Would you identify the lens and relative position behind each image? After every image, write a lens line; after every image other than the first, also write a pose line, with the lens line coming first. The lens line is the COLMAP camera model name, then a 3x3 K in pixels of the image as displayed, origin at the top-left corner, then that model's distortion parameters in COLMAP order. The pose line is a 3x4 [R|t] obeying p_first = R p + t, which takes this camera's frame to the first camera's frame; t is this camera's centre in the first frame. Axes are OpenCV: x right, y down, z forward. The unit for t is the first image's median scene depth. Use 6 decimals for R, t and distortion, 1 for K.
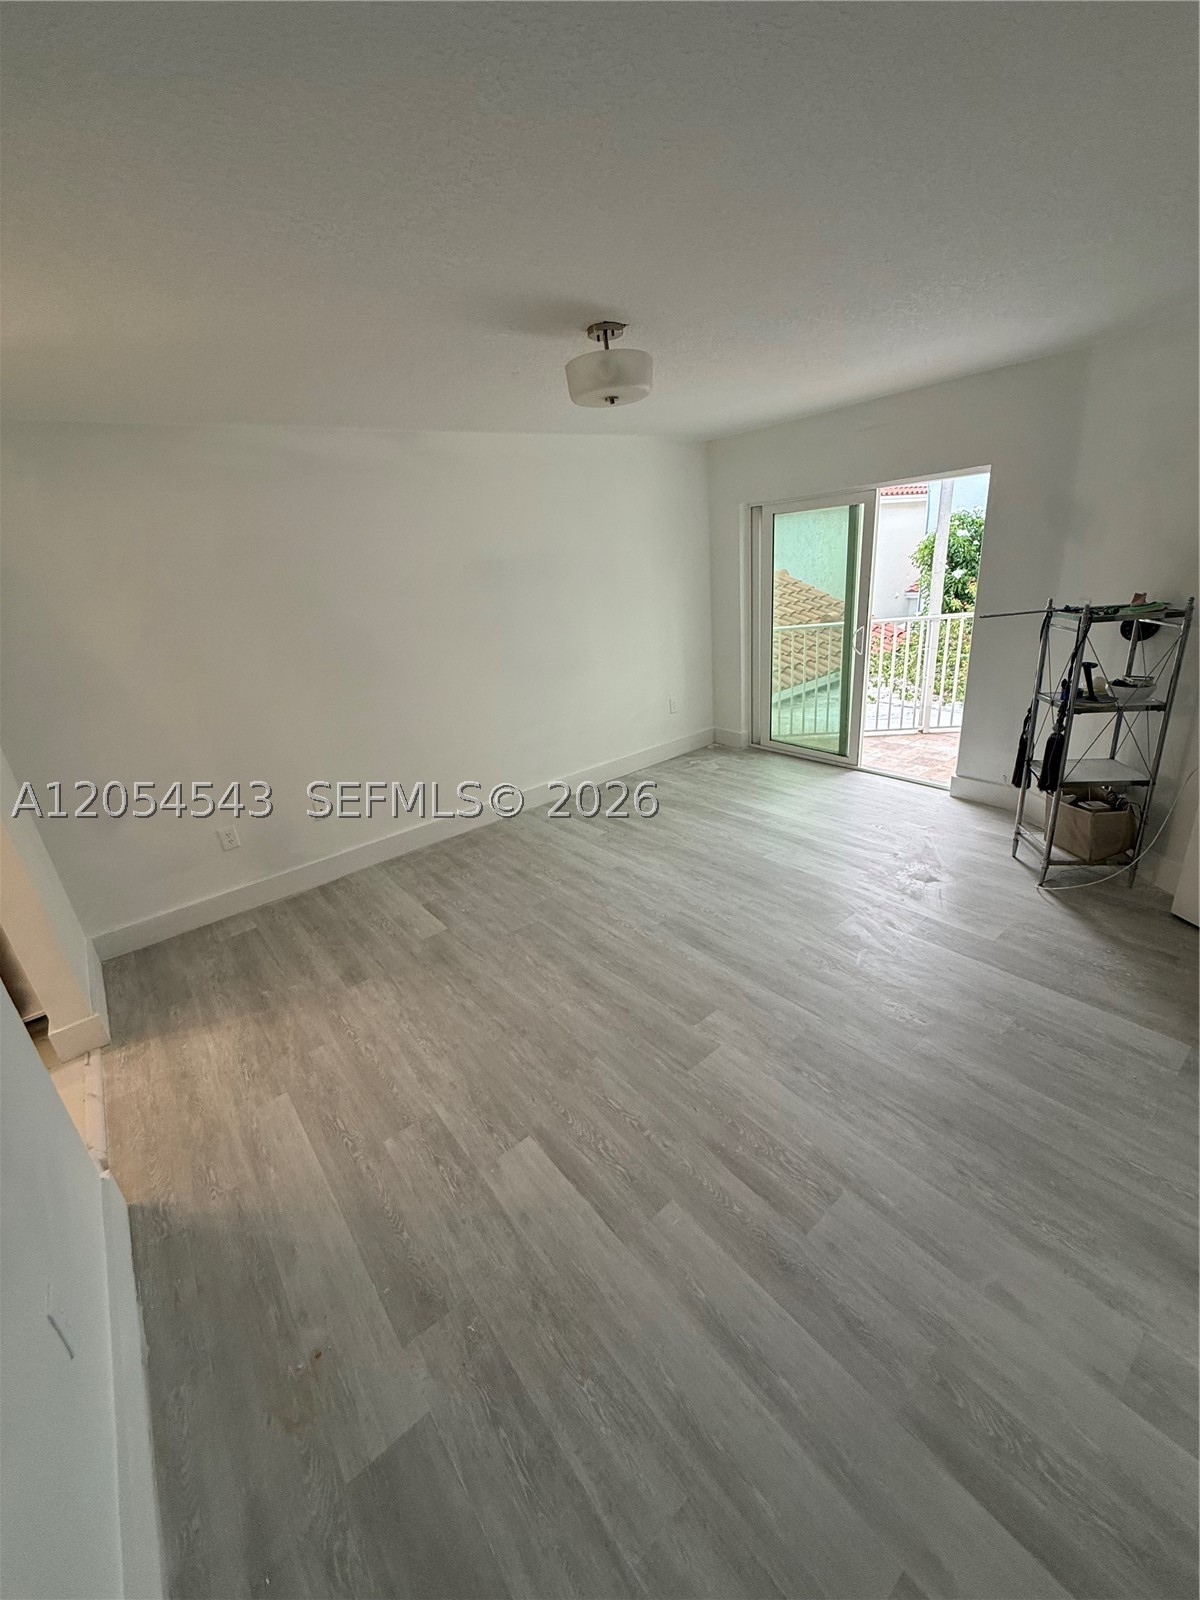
lens RADIAL K [[639.0, 0, 596.2], [0, 639.0, 796.7], [0, 0, 1]] dist [-0.000362, 0.000095]
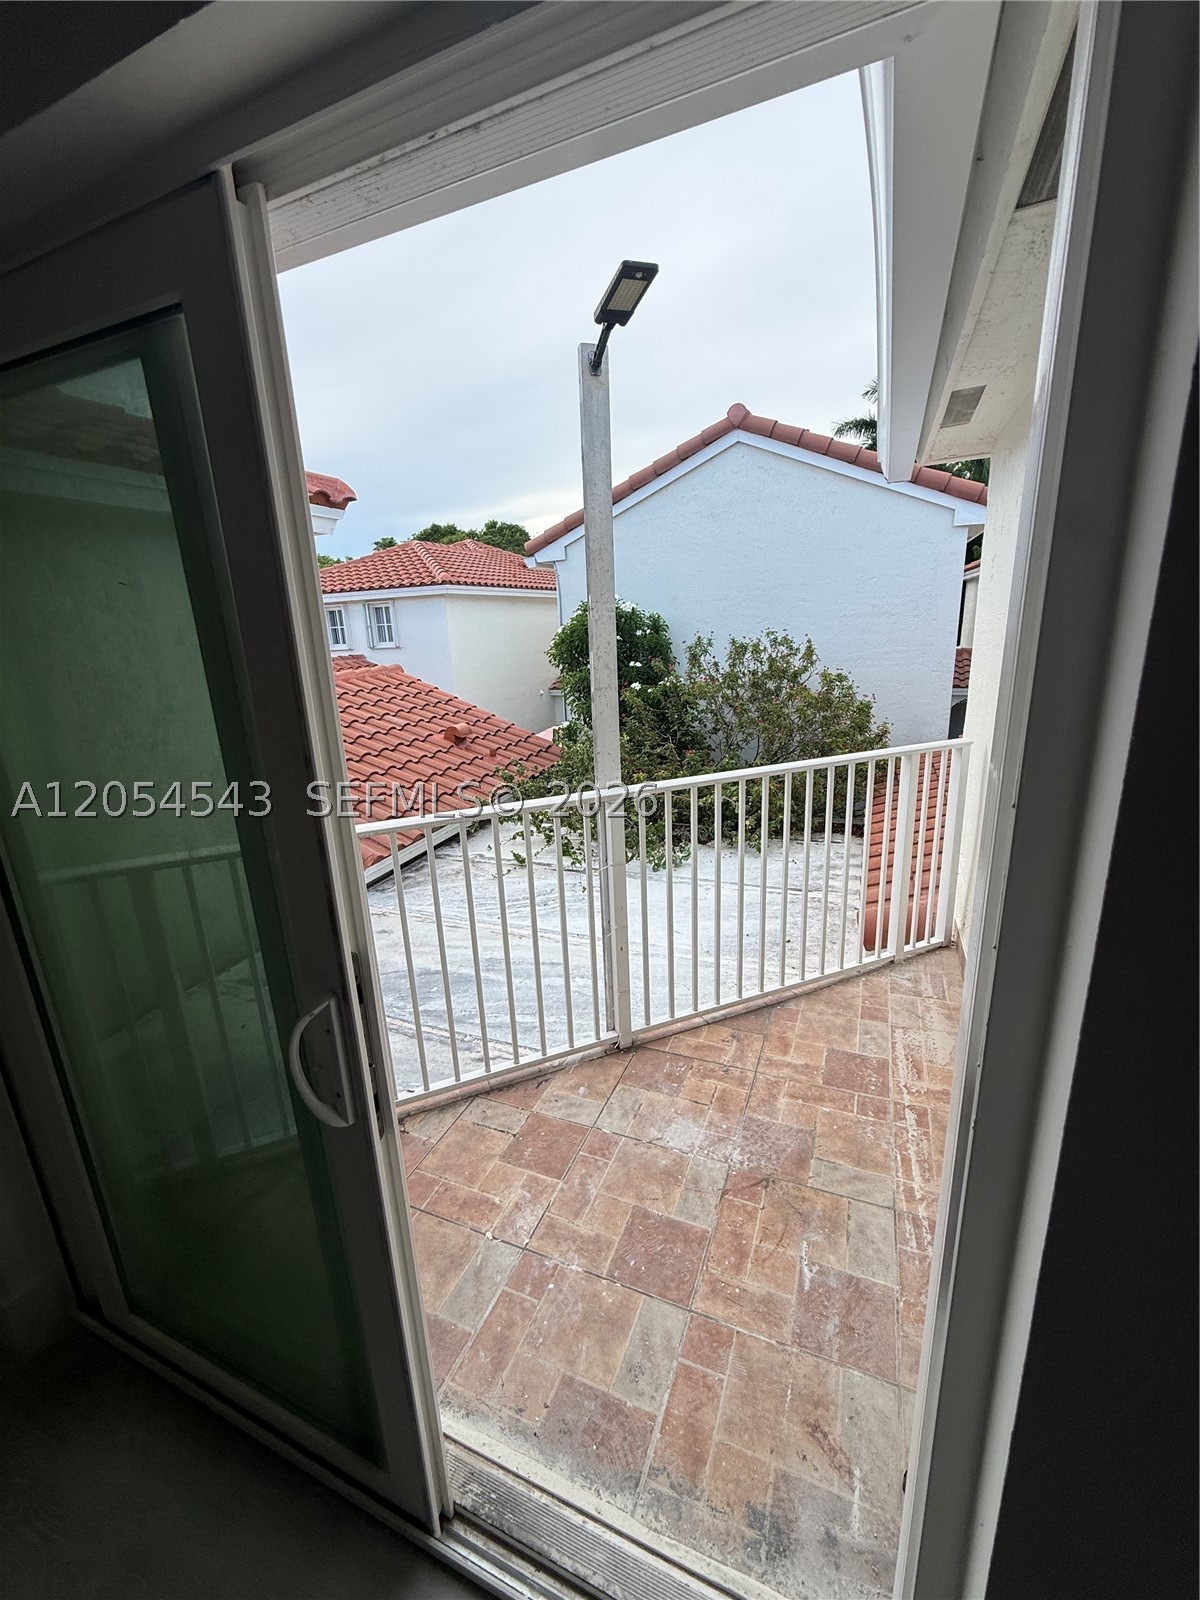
lens RADIAL K [[639.0, 0, 596.9], [0, 639.0, 796.3], [0, 0, 1]] dist [-0.000362, 0.000095]
pose [[0.875636, -0.074471, 0.477196, 0.197082], [0.139649, 0.984876, -0.102551, -0.141059], [-0.462342, 0.156437, 0.872793, 0.390993]]
